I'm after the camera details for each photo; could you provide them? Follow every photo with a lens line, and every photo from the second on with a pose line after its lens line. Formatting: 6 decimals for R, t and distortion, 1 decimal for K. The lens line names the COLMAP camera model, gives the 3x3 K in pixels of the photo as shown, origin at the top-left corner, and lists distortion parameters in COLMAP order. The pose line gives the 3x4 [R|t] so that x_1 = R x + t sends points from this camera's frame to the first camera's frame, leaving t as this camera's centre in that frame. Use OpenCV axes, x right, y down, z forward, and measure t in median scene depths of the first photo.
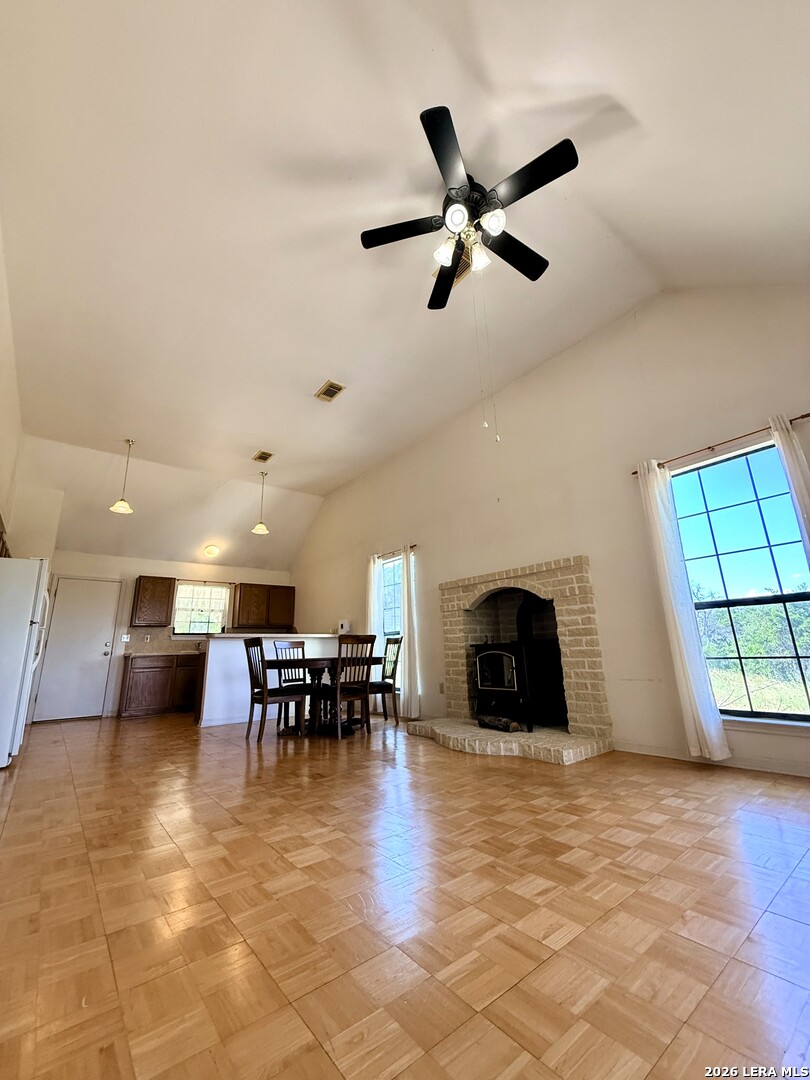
lens RADIAL K [[430.6, 0, 404.0], [0, 430.6, 535.1], [0, 0, 1]] dist [0.000588, 0.000310]
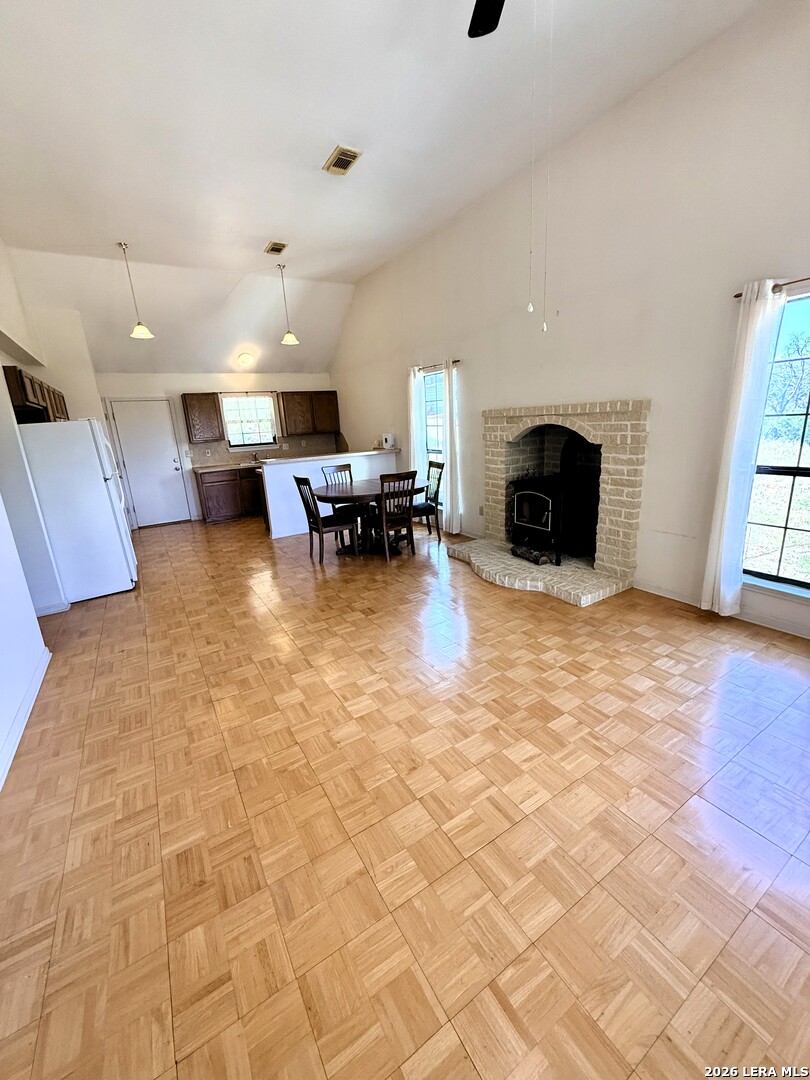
lens RADIAL K [[430.6, 0, 404.3], [0, 430.6, 533.4], [0, 0, 1]] dist [0.000588, 0.000310]
pose [[0.992842, 0.003453, -0.119388, 0.035146], [0.057603, 0.861804, 0.503961, -0.193060], [0.104629, -0.507230, 0.855436, 0.060095]]
